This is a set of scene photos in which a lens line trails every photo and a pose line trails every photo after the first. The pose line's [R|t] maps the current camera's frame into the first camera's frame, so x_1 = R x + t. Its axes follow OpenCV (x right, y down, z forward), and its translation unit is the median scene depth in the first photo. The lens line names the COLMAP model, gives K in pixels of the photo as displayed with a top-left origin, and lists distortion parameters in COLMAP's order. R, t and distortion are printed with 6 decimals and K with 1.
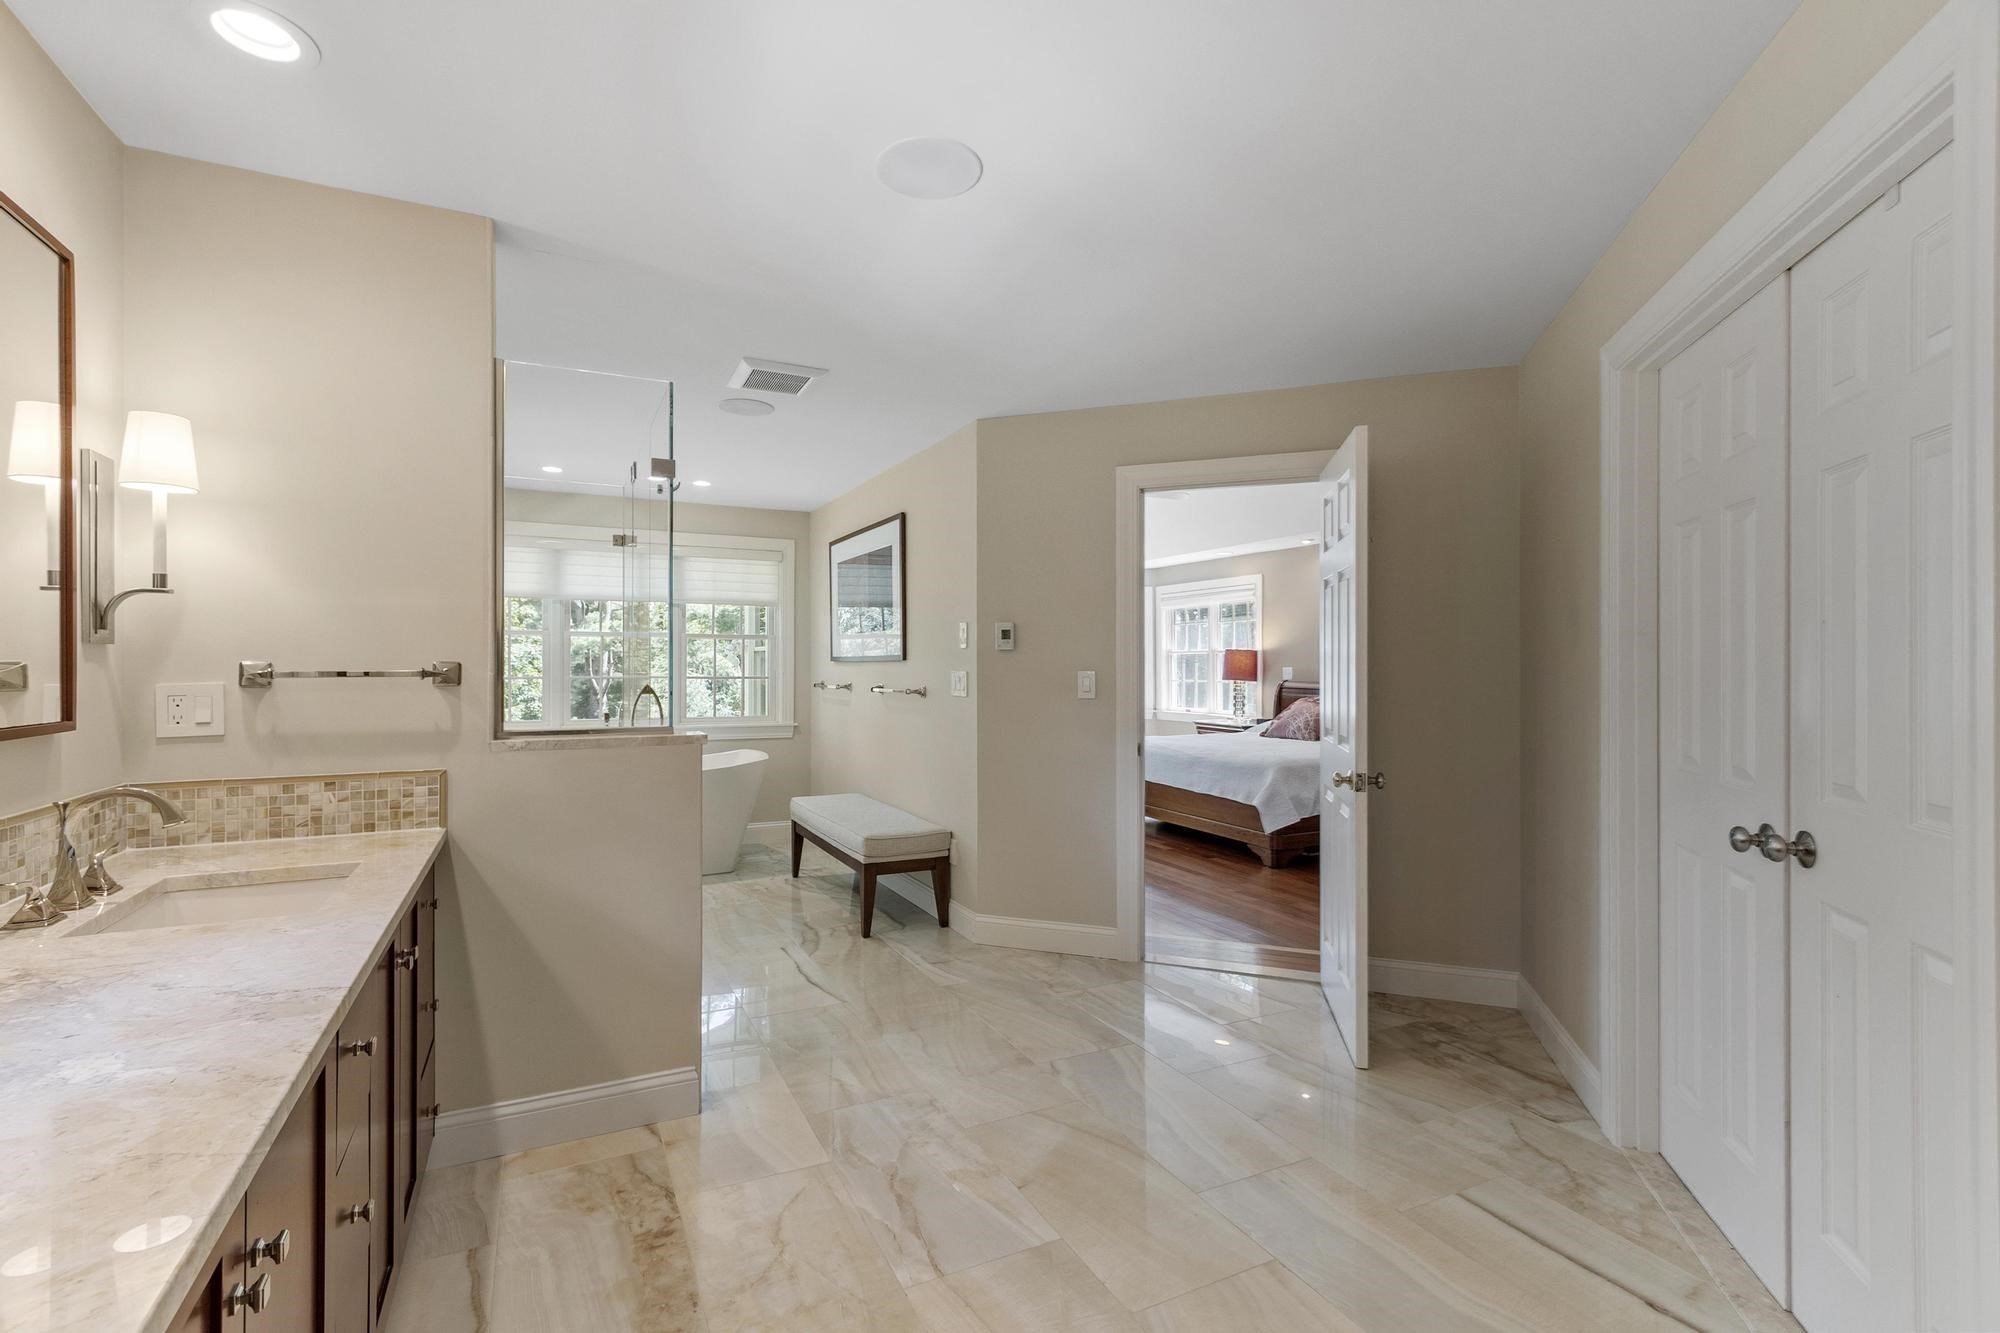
lens RADIAL K [[883.3, 0, 981.9], [0, 883.3, 679.2], [0, 0, 1]] dist [0.000838, -0.000344]
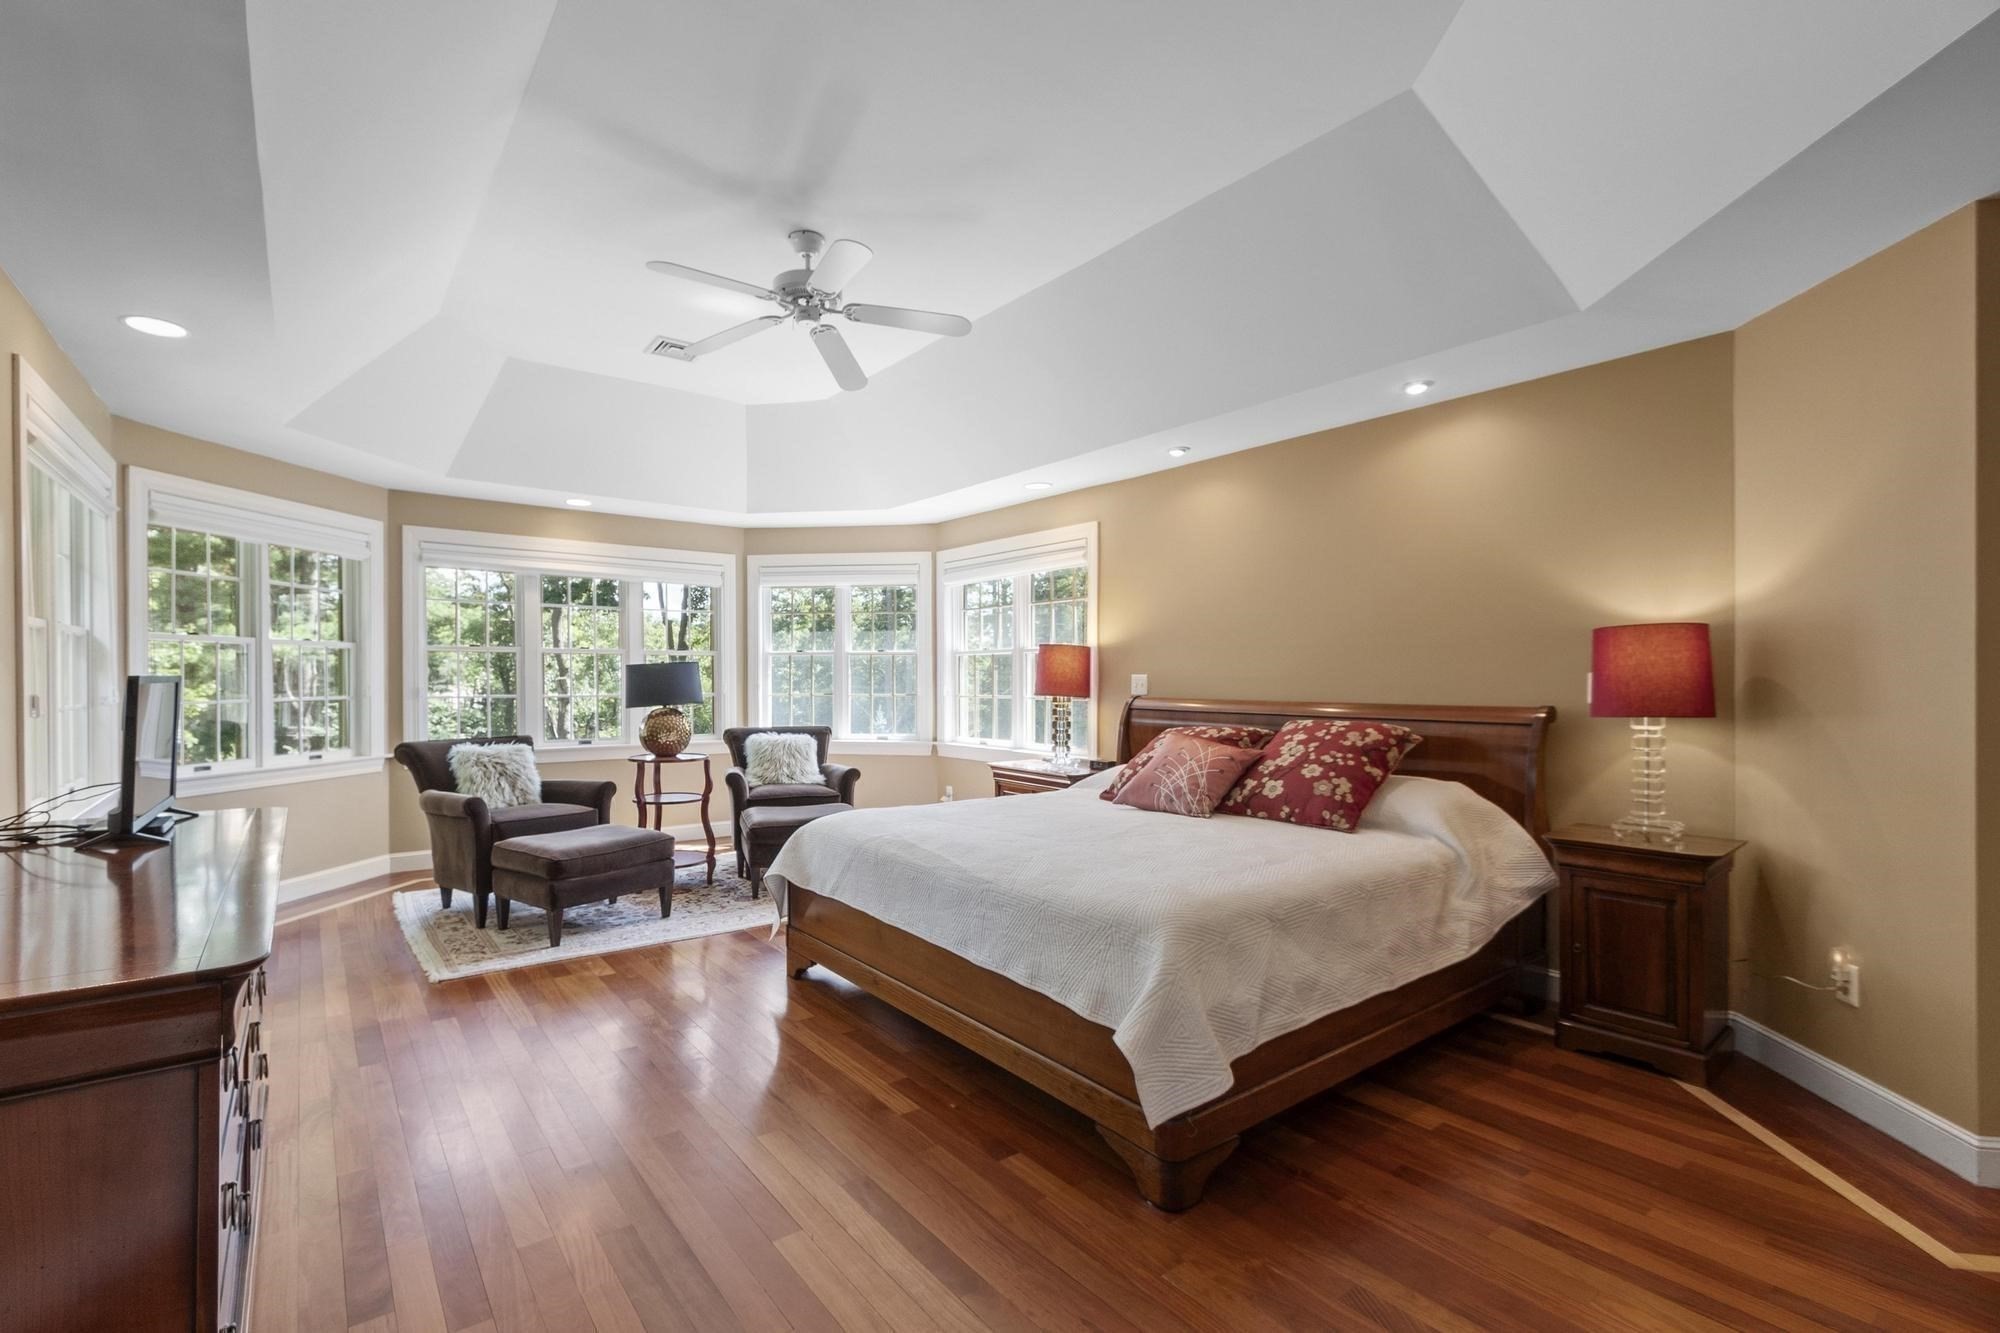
lens RADIAL K [[883.3, 0, 983.0], [0, 883.3, 684.0], [0, 0, 1]] dist [0.000838, -0.000344]
pose [[0.978743, -0.000259, 0.205090, 0.115985], [0.002200, 0.999955, -0.009237, -0.002031], [-0.205079, 0.009492, 0.978699, 0.424408]]
